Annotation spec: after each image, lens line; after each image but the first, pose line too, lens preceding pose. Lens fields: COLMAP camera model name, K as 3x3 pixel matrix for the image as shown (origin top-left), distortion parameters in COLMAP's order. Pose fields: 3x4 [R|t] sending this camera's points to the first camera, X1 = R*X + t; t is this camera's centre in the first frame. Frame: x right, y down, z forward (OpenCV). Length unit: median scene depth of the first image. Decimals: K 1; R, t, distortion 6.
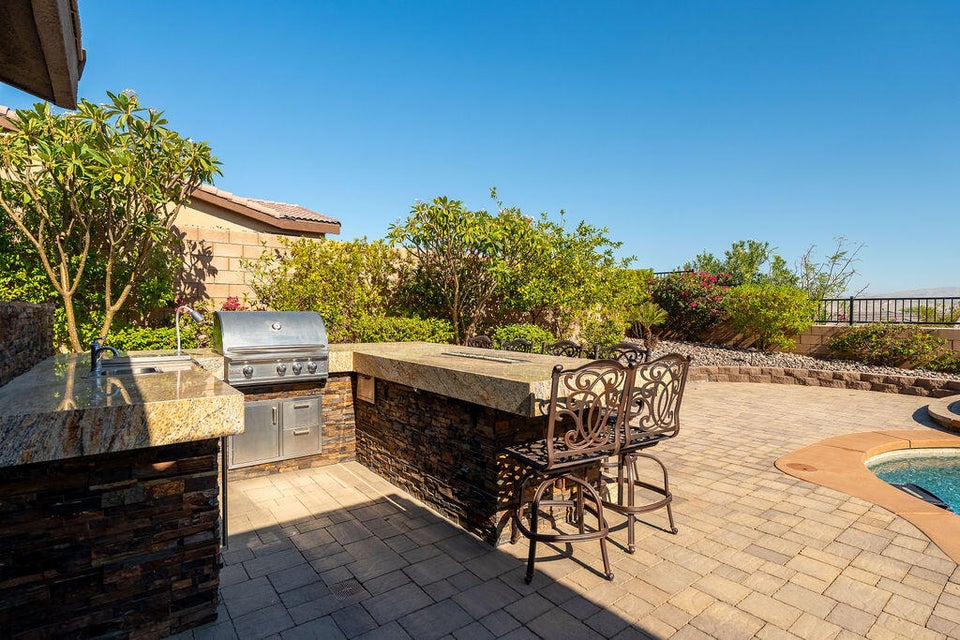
lens RADIAL K [[478.0, 0, 478.7], [0, 478.0, 316.0], [0, 0, 1]] dist [0.001290, 0.001436]
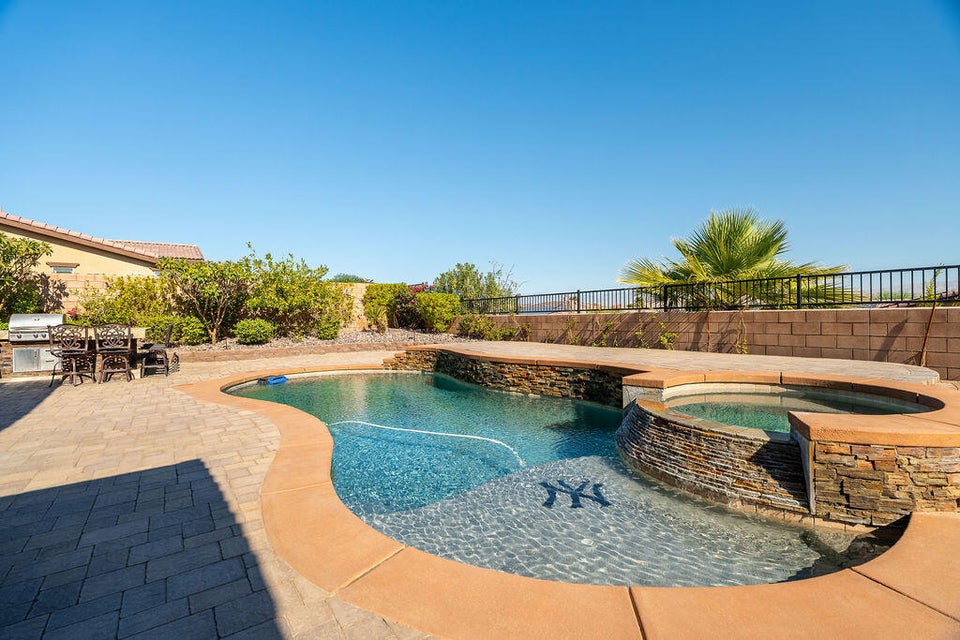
lens RADIAL K [[433.9, 0, 479.9], [0, 433.9, 318.4], [0, 0, 1]] dist [-0.002040, 0.001405]
pose [[0.999105, -0.019526, -0.037533, 2.014043], [0.019643, 0.999803, 0.002746, 0.056933], [0.037472, -0.003481, 0.999292, -1.222653]]
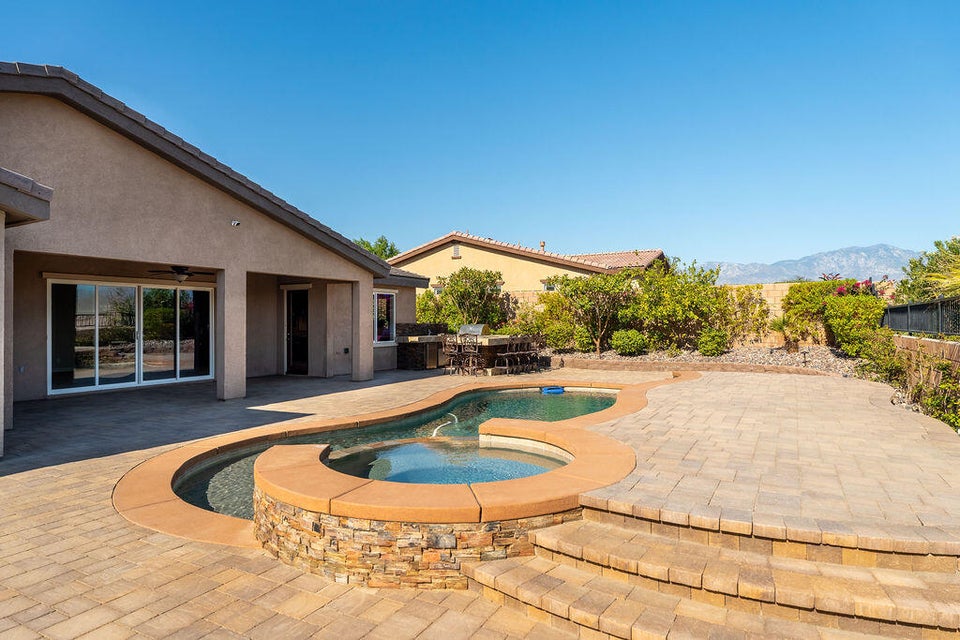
lens RADIAL K [[569.8, 0, 482.0], [0, 569.8, 311.7], [0, 0, 1]] dist [-0.001226, 0.001627]
pose [[0.384088, -0.021049, -0.923056, 3.656469], [0.004407, 0.999771, -0.020965, -0.012235], [0.923286, 0.003984, 0.384093, -0.632605]]
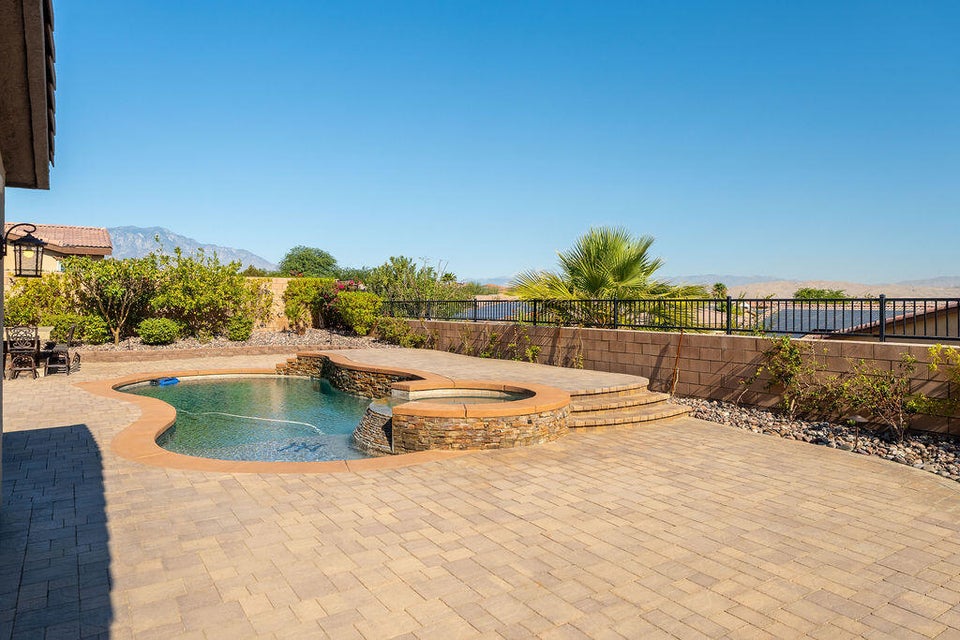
lens RADIAL K [[617.7, 0, 481.2], [0, 617.7, 303.1], [0, 0, 1]] dist [-0.002516, 0.000543]
pose [[0.997043, 0.000801, -0.076847, 2.840086], [-0.001069, 0.999993, -0.003448, -0.057684], [0.076843, 0.003520, 0.997037, -2.264171]]
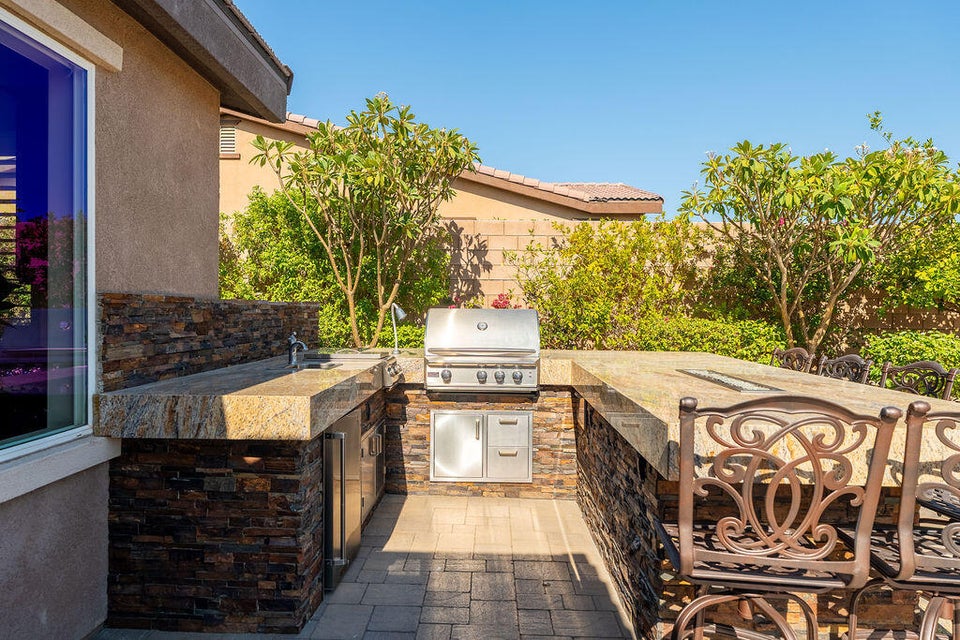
lens RADIAL K [[588.0, 0, 480.2], [0, 588.0, 314.9], [0, 0, 1]] dist [0.000898, 0.002069]
pose [[0.780043, 0.005472, -0.625702, 0.235466], [-0.008069, 0.999967, -0.001315, 0.003164], [0.625674, 0.006075, 0.780061, 0.165308]]
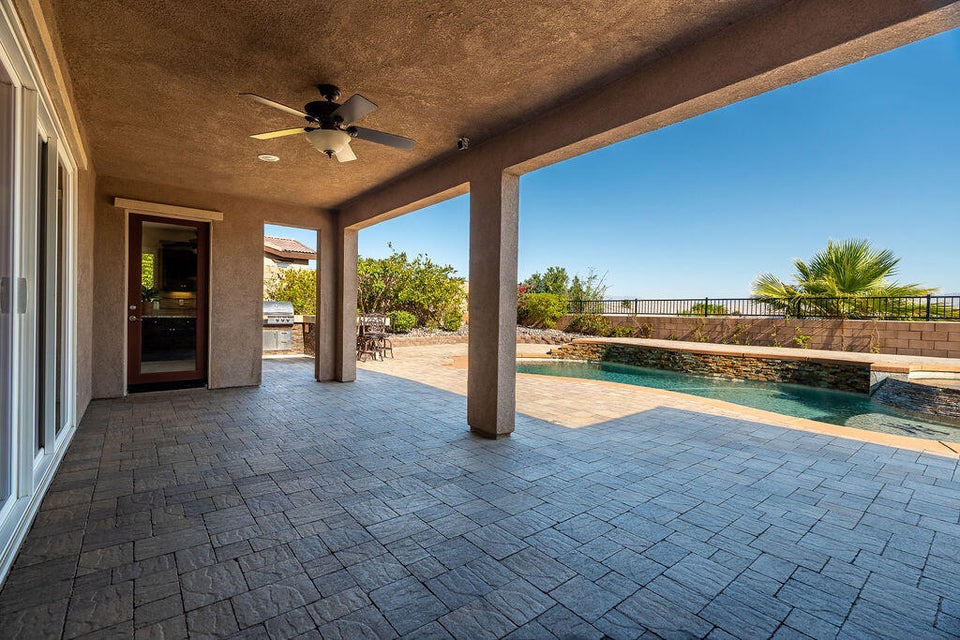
lens RADIAL K [[433.9, 0, 477.2], [0, 433.9, 315.0], [0, 0, 1]] dist [-0.002040, 0.001405]
pose [[0.999809, 0.016364, 0.010709, 0.803898], [-0.016403, 0.999859, 0.003495, 0.048398], [-0.010650, -0.003670, 0.999937, -1.721163]]
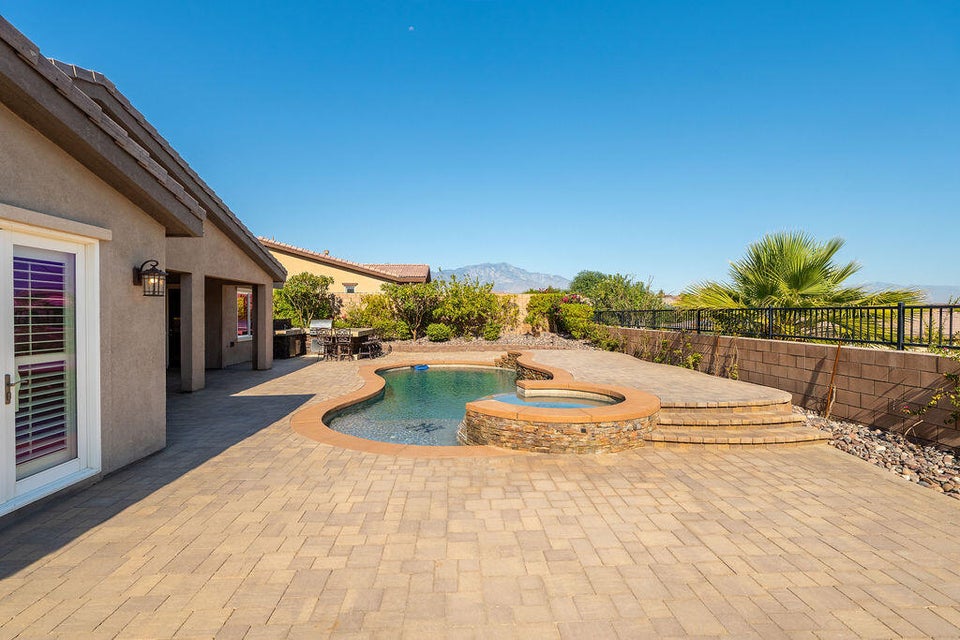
lens RADIAL K [[463.8, 0, 484.0], [0, 463.8, 313.6], [0, 0, 1]] dist [-0.004819, 0.002959]
pose [[0.823376, -0.001353, -0.567495, 3.346063], [0.000127, 0.999998, -0.002200, -0.055951], [0.567496, 0.001740, 0.823374, -1.757499]]
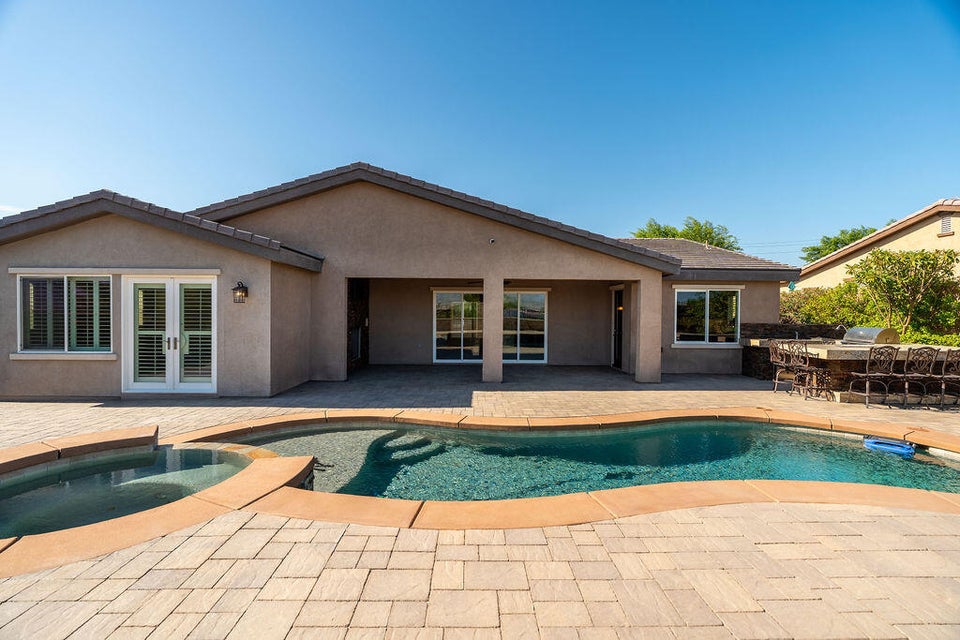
lens RADIAL K [[433.9, 0, 480.7], [0, 433.9, 317.0], [0, 0, 1]] dist [-0.002040, 0.001405]
pose [[-0.605392, 0.004035, -0.795917, 2.847274], [-0.010651, 0.999857, 0.013171, -0.075760], [0.795856, 0.016451, -0.605262, 0.733670]]
